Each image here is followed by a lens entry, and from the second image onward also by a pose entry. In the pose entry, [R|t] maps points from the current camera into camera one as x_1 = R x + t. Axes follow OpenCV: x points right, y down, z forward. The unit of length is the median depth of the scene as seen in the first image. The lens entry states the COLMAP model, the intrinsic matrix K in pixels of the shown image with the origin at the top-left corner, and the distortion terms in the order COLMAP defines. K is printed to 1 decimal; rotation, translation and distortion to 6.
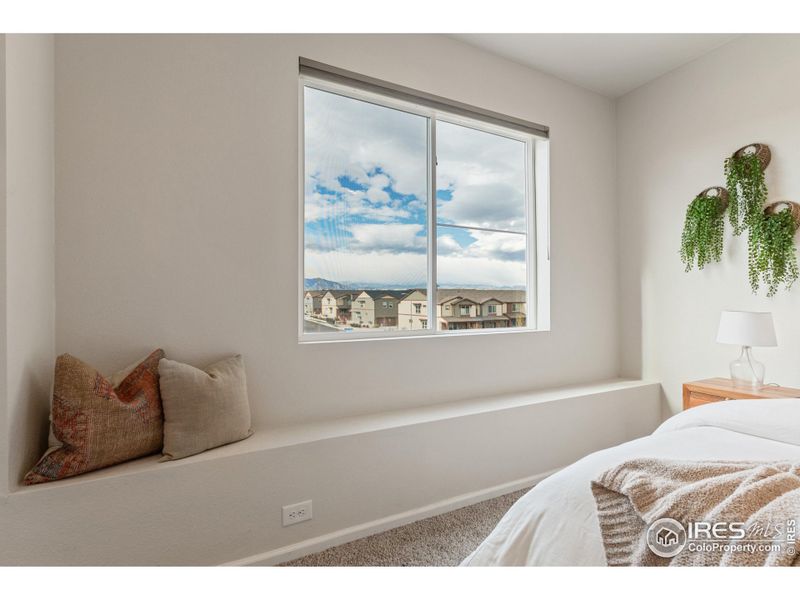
lens RADIAL K [[384.8, 0, 402.9], [0, 384.8, 300.0], [0, 0, 1]] dist [-0.002120, -0.000004]
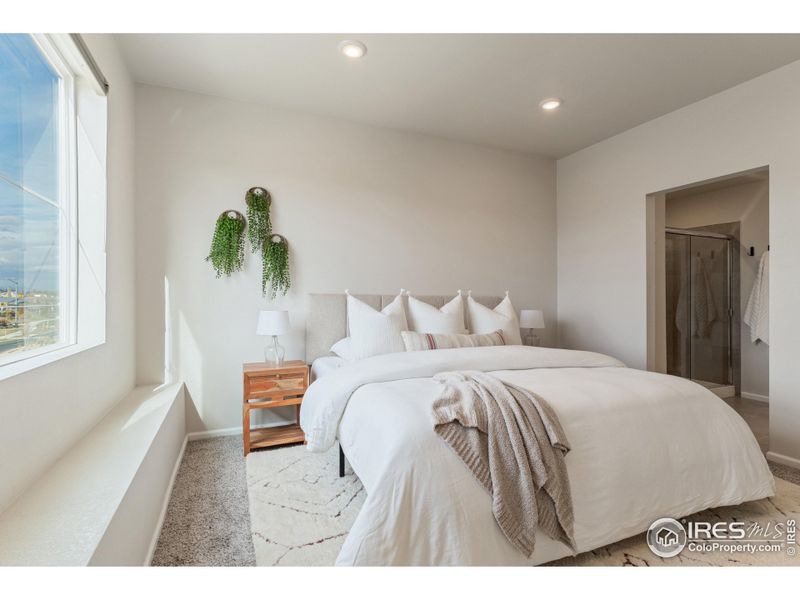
lens RADIAL K [[384.8, 0, 397.5], [0, 384.8, 297.3], [0, 0, 1]] dist [-0.002120, -0.000004]
pose [[0.078517, 0.007973, 0.996881, -0.567260], [0.004694, 0.999954, -0.008367, -0.005270], [-0.996902, 0.005336, 0.078476, 0.575912]]
